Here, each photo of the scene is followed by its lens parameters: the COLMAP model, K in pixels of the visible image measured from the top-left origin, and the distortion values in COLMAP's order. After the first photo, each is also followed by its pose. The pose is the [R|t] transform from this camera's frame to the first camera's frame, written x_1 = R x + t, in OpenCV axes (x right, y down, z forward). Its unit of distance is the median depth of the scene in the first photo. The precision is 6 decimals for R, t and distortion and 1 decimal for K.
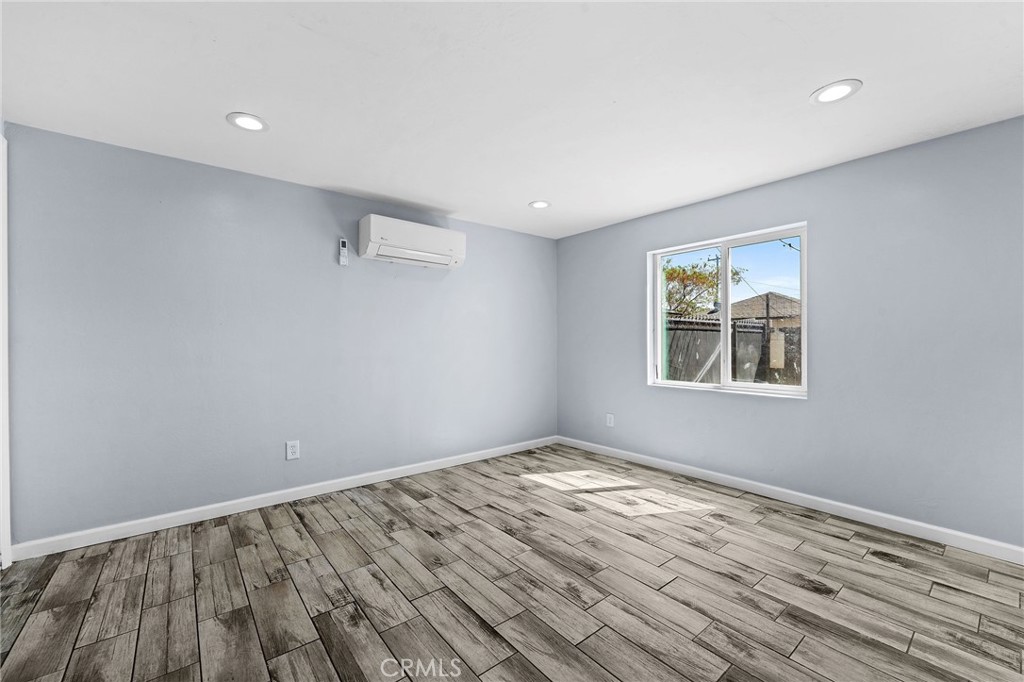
lens RADIAL K [[424.4, 0, 510.3], [0, 424.4, 341.5], [0, 0, 1]] dist [0.002133, -0.000140]
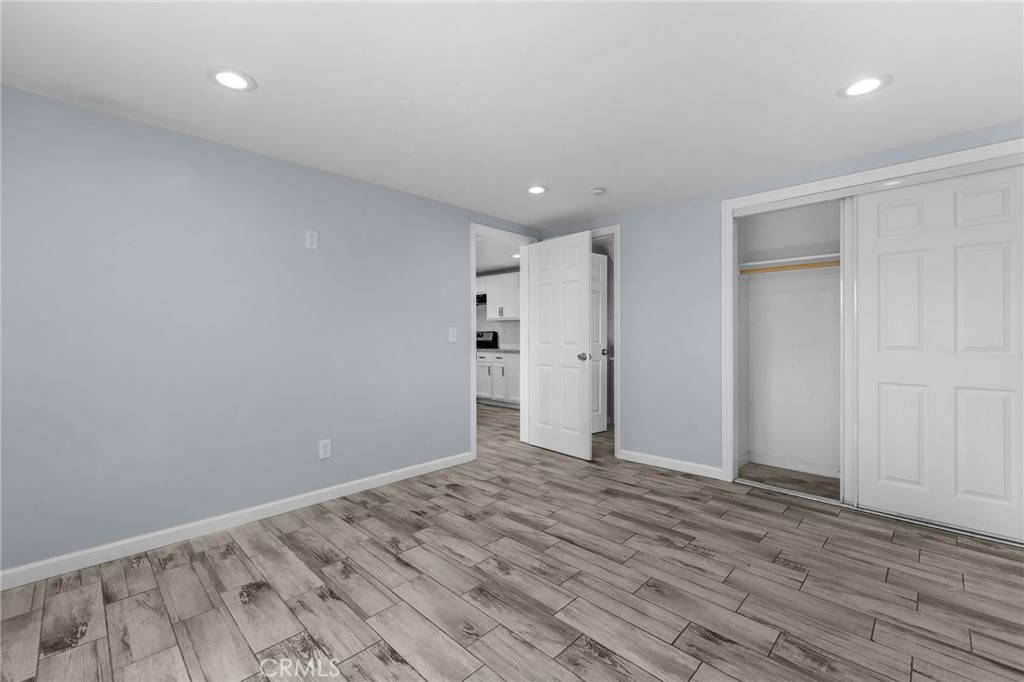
lens RADIAL K [[424.4, 0, 514.3], [0, 424.4, 337.2], [0, 0, 1]] dist [0.002133, -0.000140]
pose [[-0.992003, 0.005777, -0.126081, 0.242491], [0.005297, 0.999977, 0.004141, -0.001957], [0.126102, 0.003440, -0.992011, 1.976090]]
